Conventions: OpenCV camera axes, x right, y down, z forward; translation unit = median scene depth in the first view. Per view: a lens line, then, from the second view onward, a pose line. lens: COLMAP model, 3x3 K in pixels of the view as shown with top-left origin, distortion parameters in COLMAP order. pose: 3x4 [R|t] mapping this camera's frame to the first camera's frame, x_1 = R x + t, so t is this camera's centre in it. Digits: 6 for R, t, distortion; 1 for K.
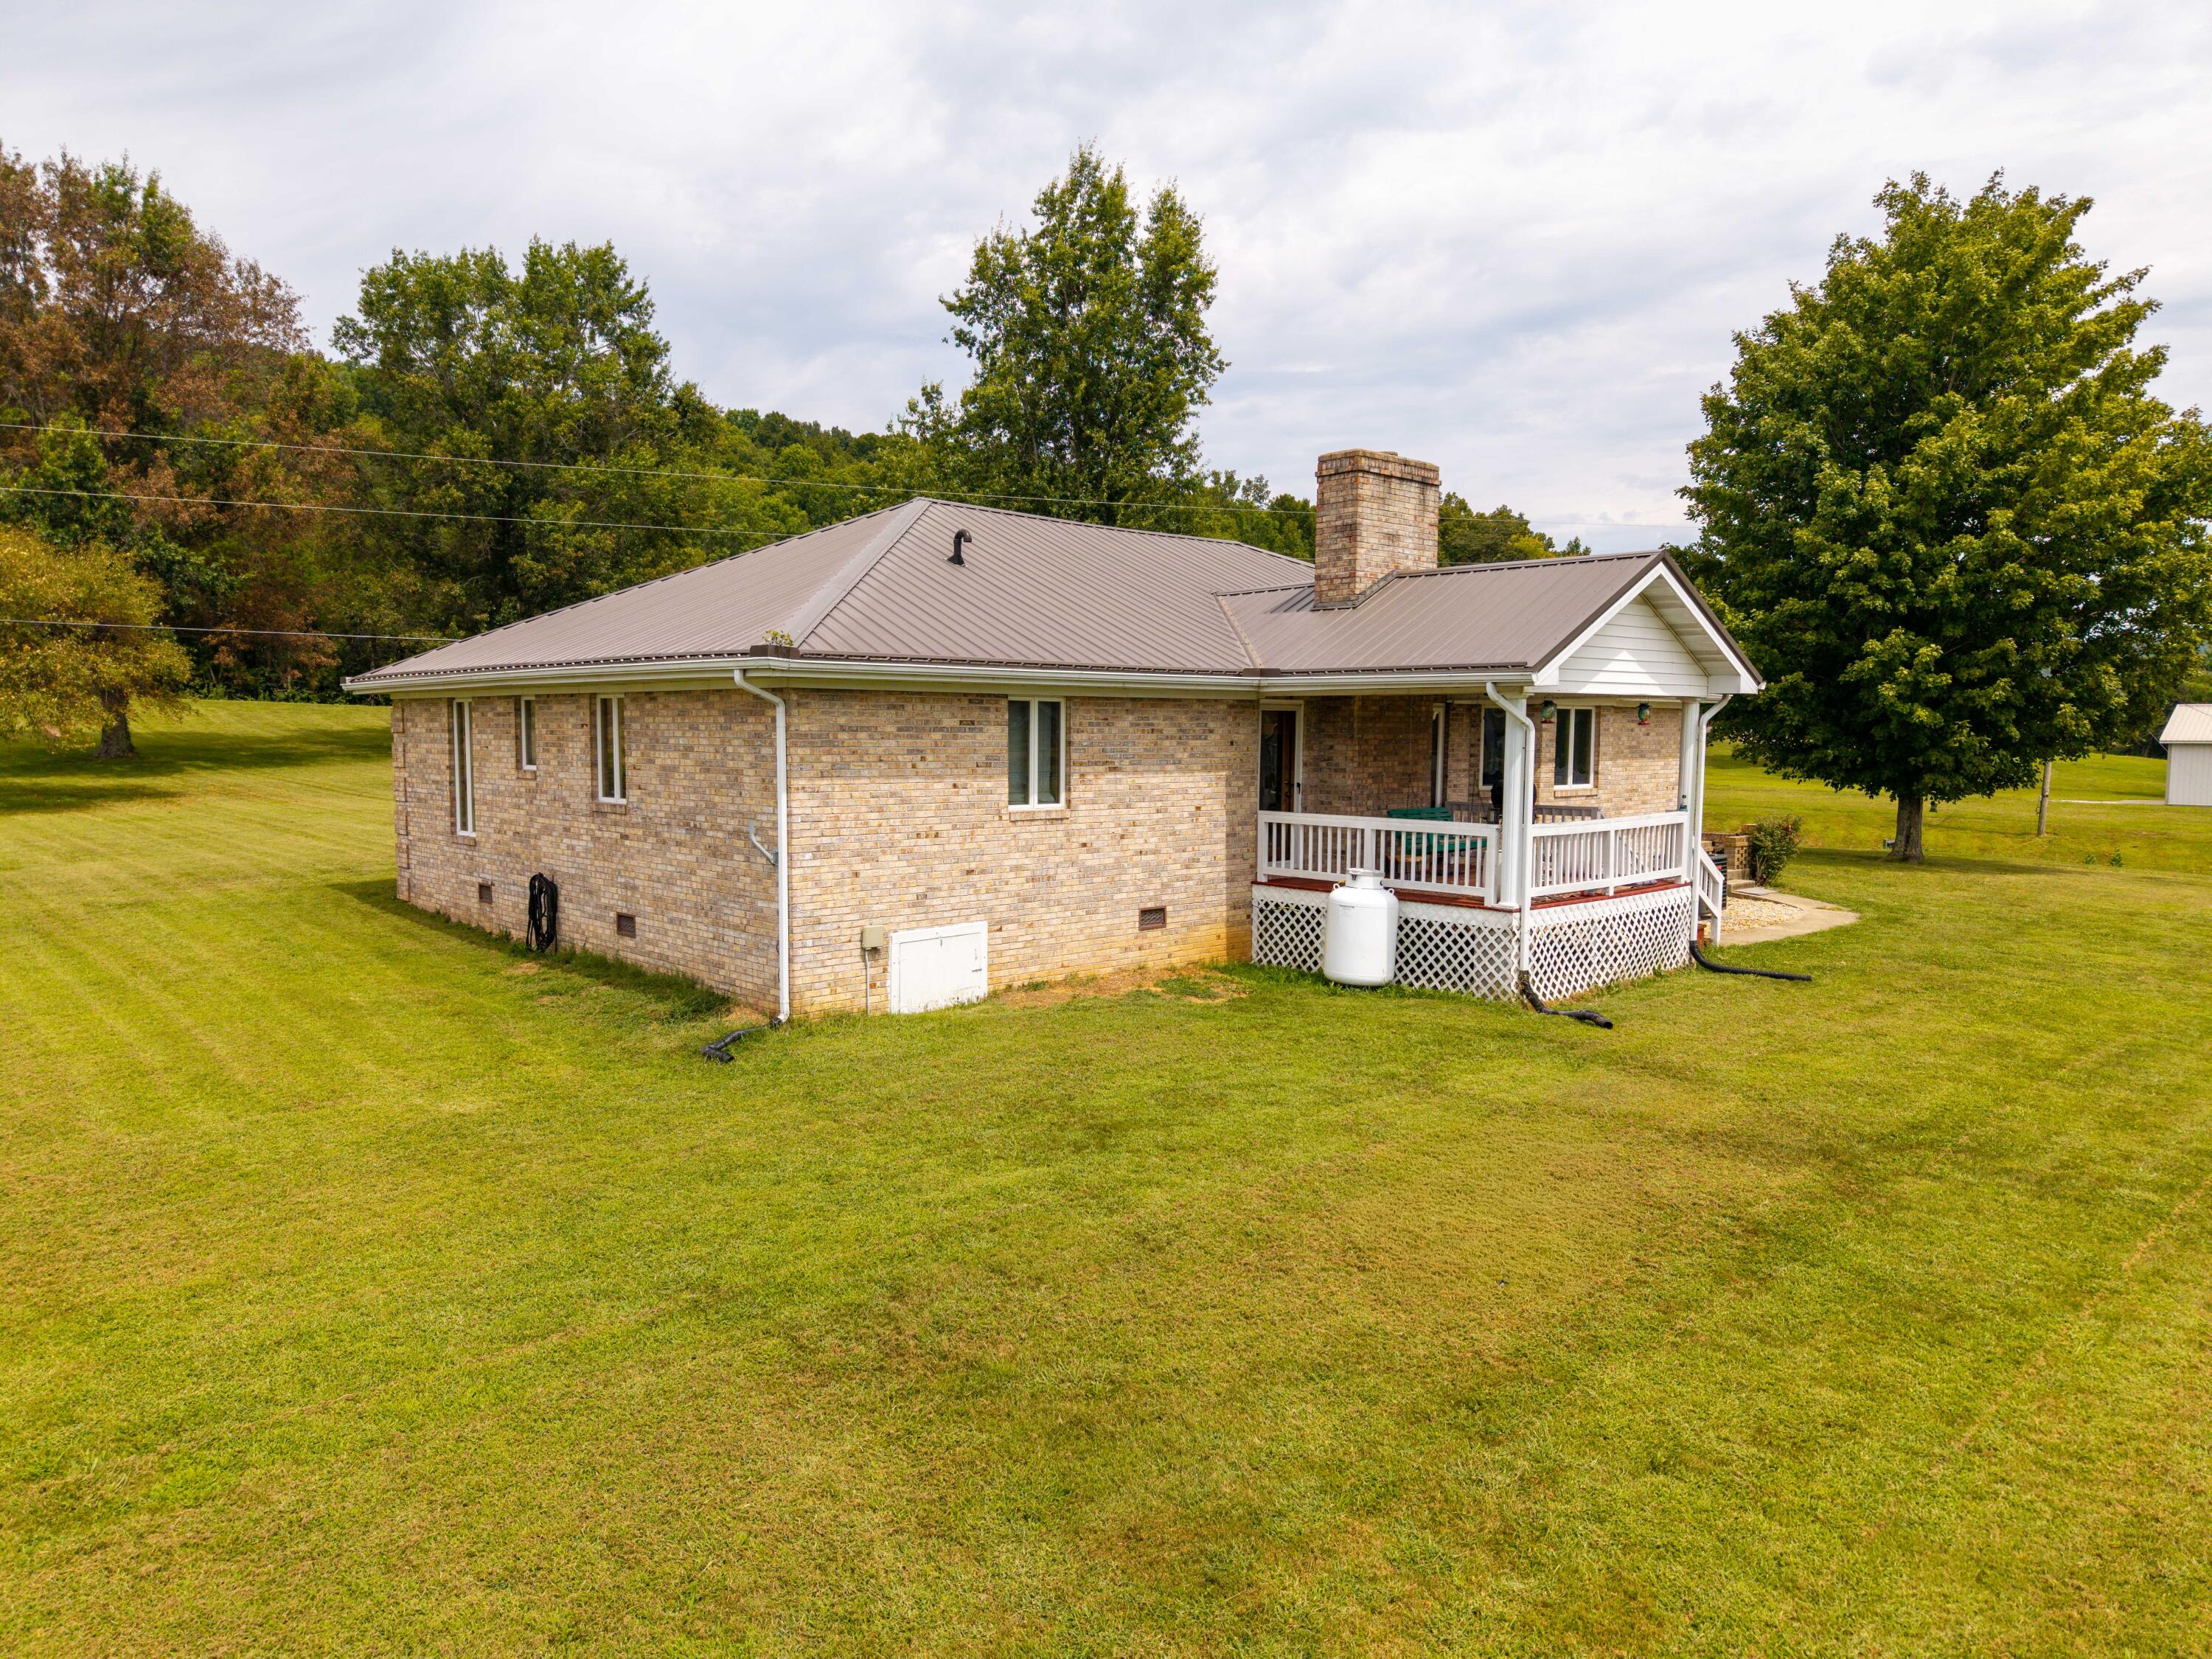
lens RADIAL K [[1551.2, 0, 1106.0], [0, 1551.2, 829.5], [0, 0, 1]] dist [-0.000679, -0.003009]
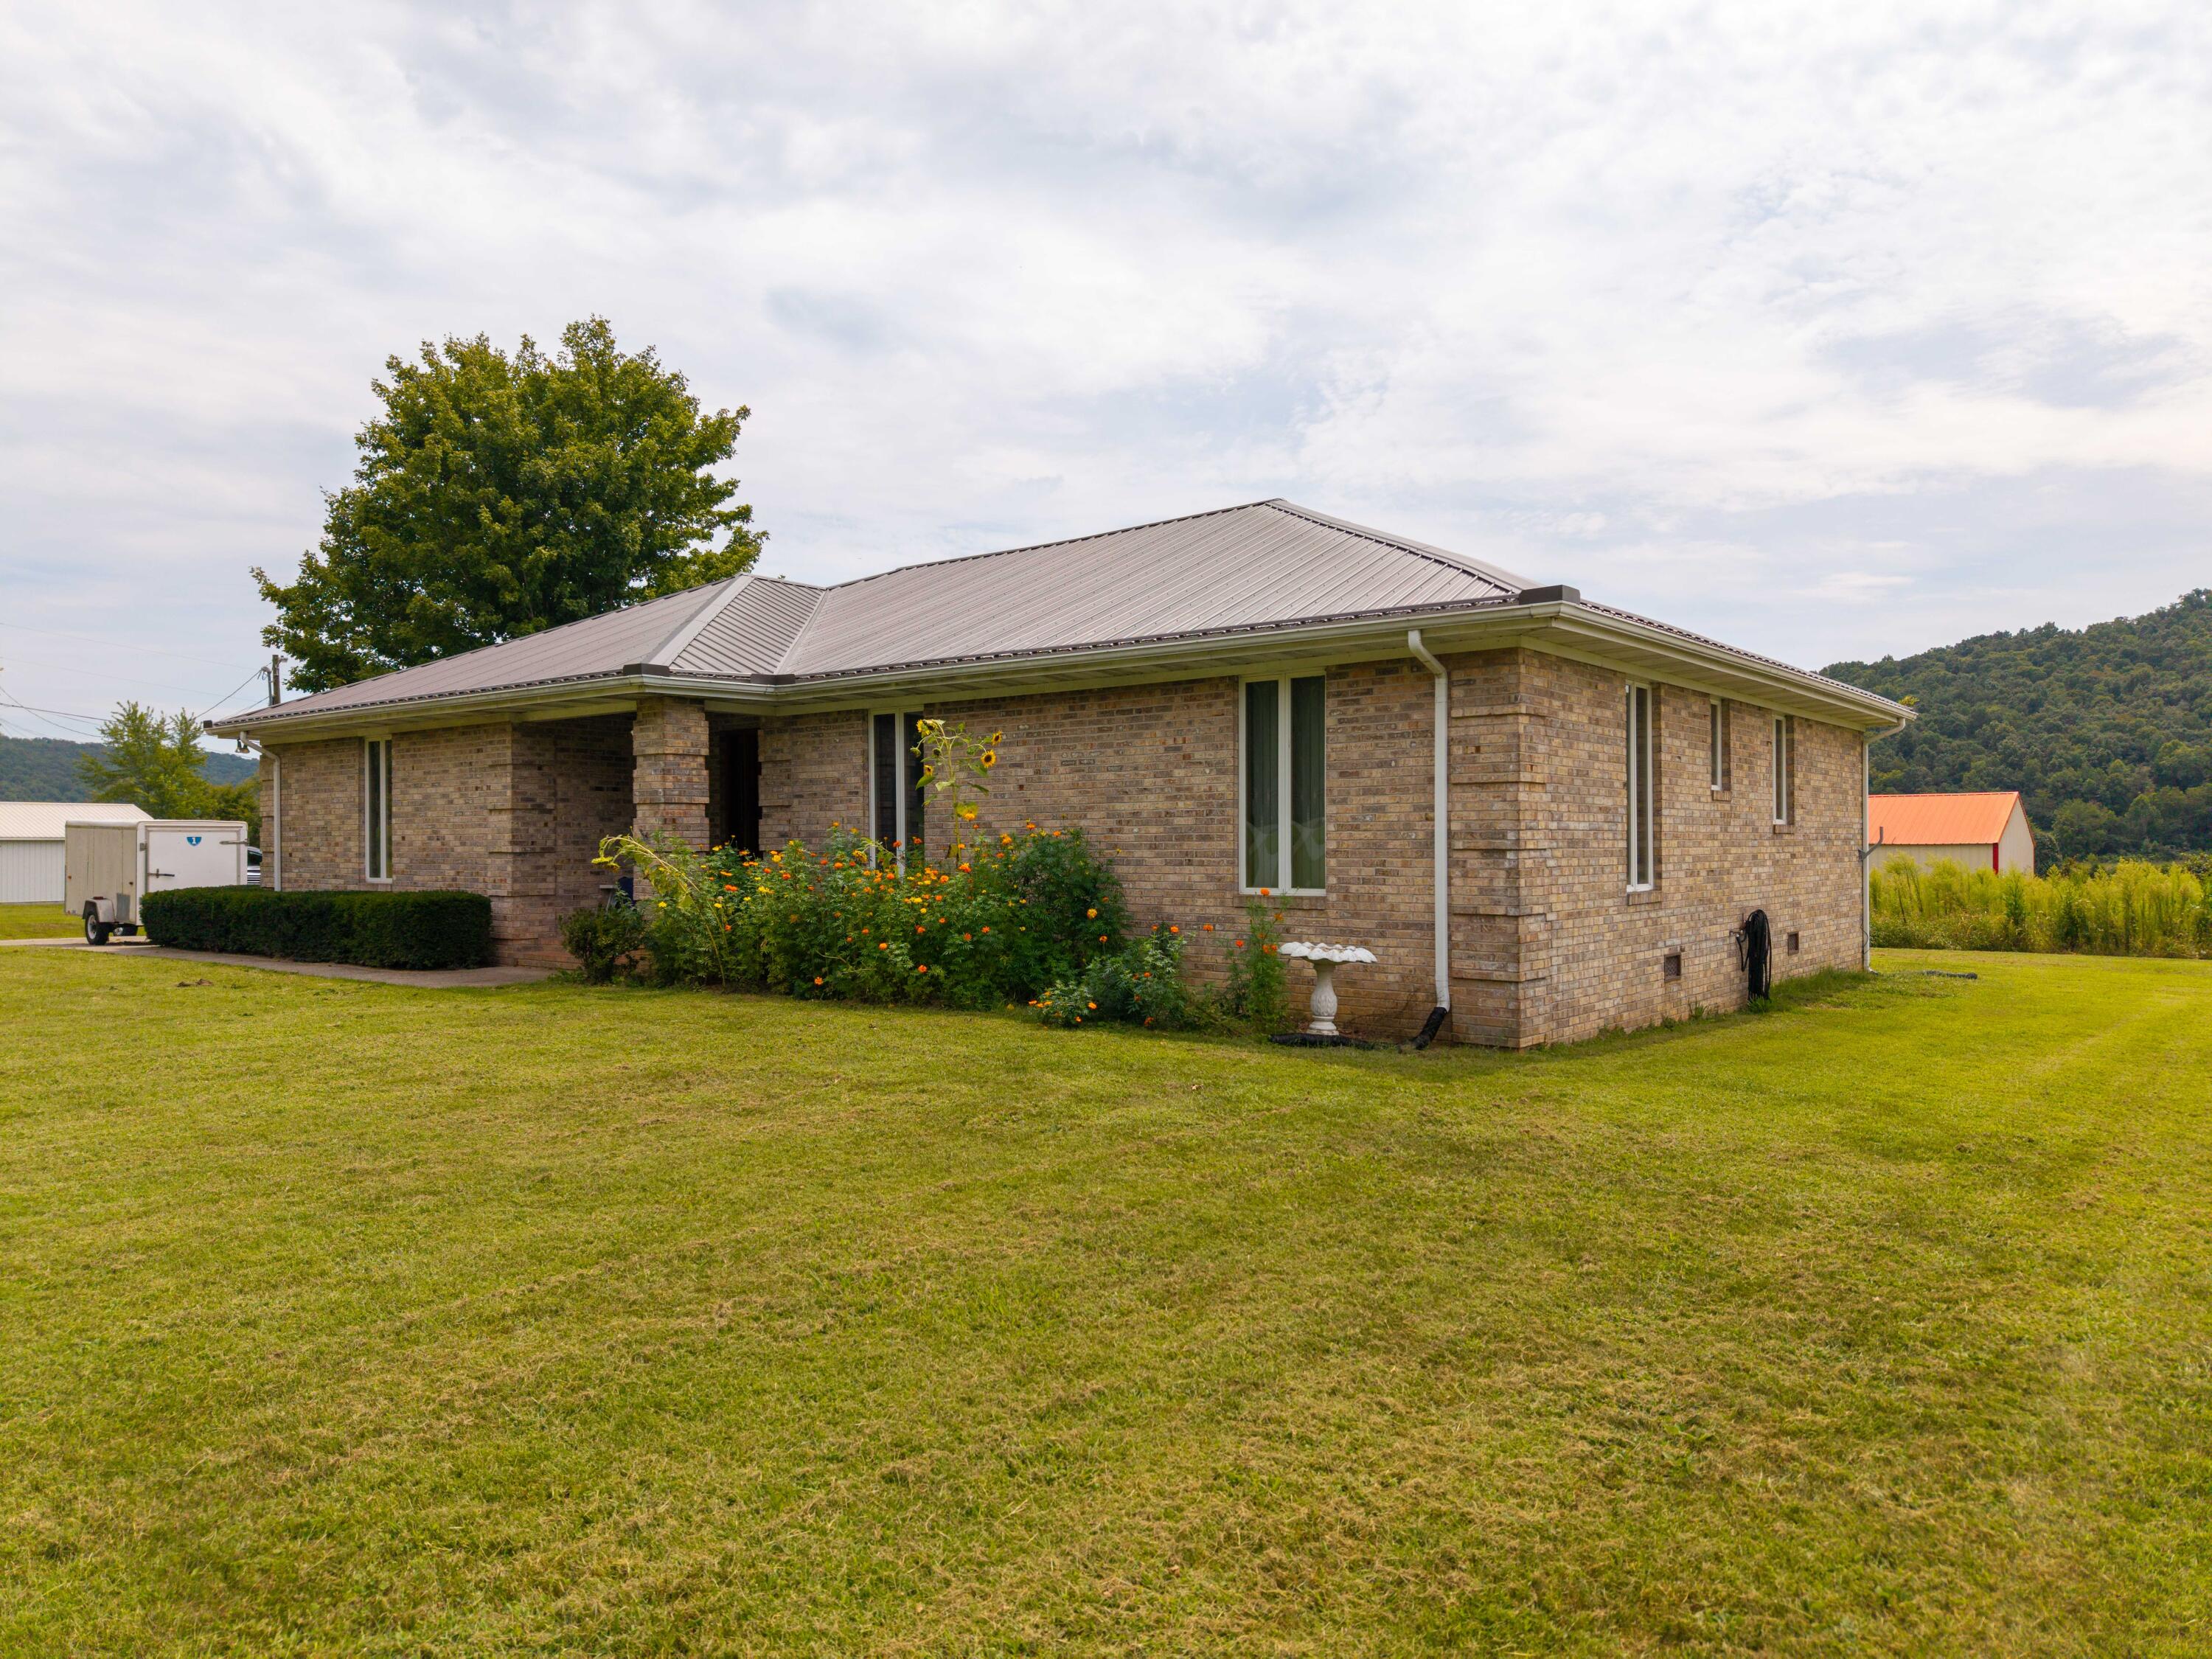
lens RADIAL K [[1551.2, 0, 1106.0], [0, 1551.2, 829.5], [0, 0, 1]] dist [-0.000679, -0.003009]
pose [[-0.181590, 0.009974, 0.983324, -1.079910], [0.072111, 0.997391, 0.003200, -0.042459], [-0.980727, 0.071489, -0.181835, 1.426537]]
